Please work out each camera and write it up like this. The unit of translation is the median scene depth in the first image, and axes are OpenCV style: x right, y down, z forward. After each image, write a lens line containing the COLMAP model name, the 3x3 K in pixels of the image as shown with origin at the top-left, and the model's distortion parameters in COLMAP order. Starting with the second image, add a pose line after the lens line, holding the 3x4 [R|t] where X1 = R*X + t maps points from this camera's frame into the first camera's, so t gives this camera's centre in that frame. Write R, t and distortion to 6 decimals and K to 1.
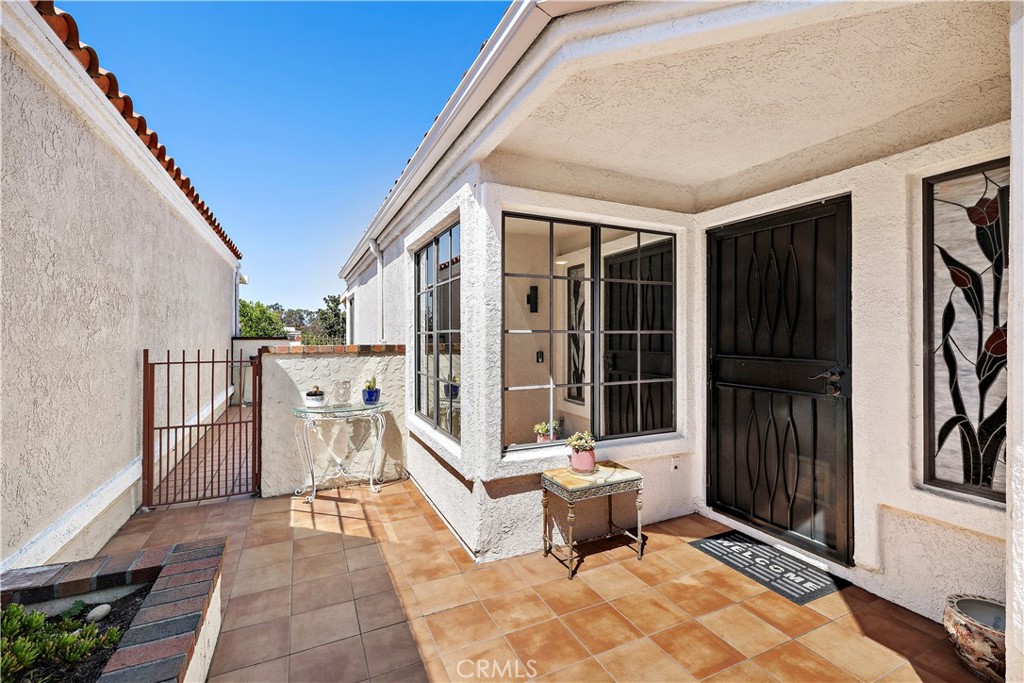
lens RADIAL K [[449.8, 0, 514.4], [0, 449.8, 321.6], [0, 0, 1]] dist [0.001139, 0.000230]
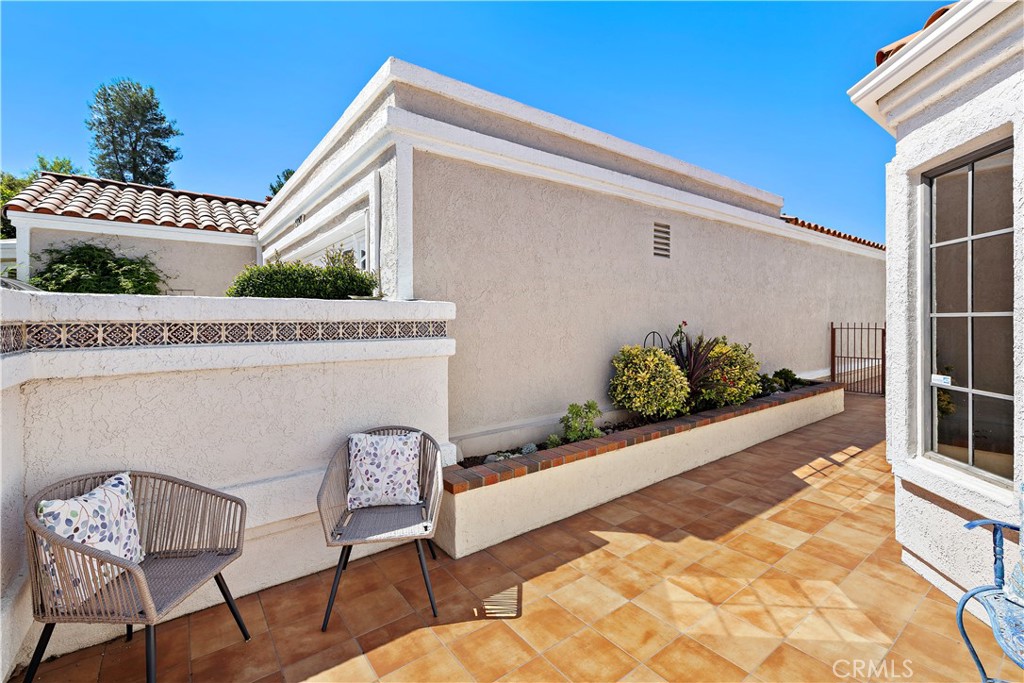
lens RADIAL K [[449.8, 0, 514.4], [0, 449.8, 321.6], [0, 0, 1]] dist [0.001139, 0.000230]
pose [[0.195217, 0.006701, -0.980737, 1.041318], [0.030714, 0.999444, 0.012942, -0.020310], [0.980279, -0.032649, 0.194903, -0.969618]]
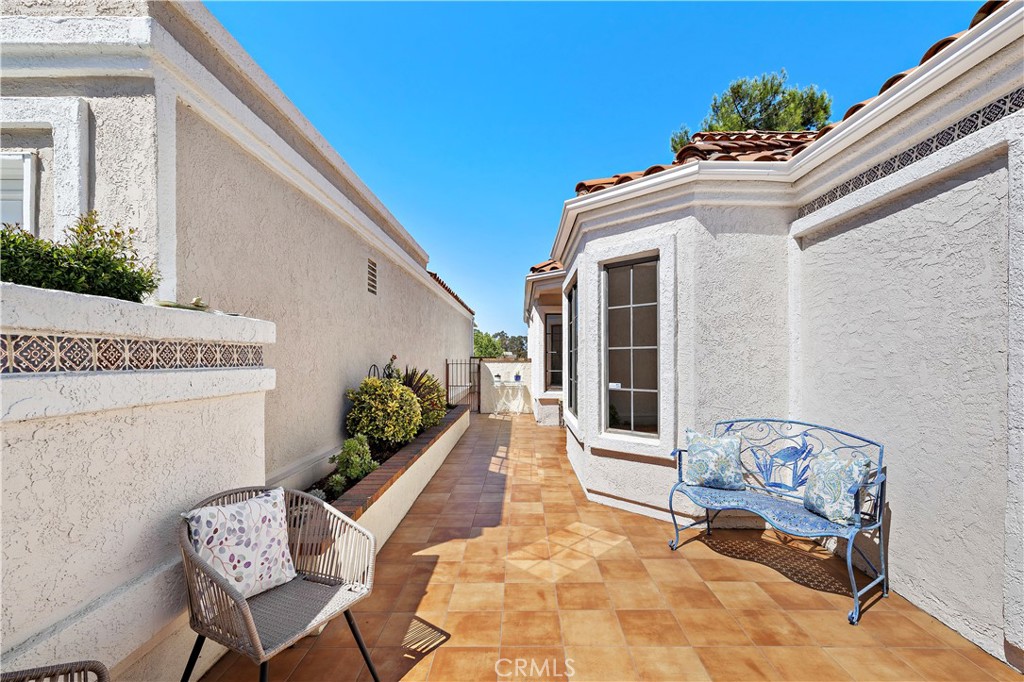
lens RADIAL K [[450.4, 0, 515.1], [0, 450.4, 359.4], [0, 0, 1]] dist [0.002626, 0.000390]
pose [[0.896716, 0.001945, -0.442603, 0.821786], [0.011137, 0.999575, 0.026956, -0.009112], [0.442467, -0.029101, 0.896313, -1.327061]]
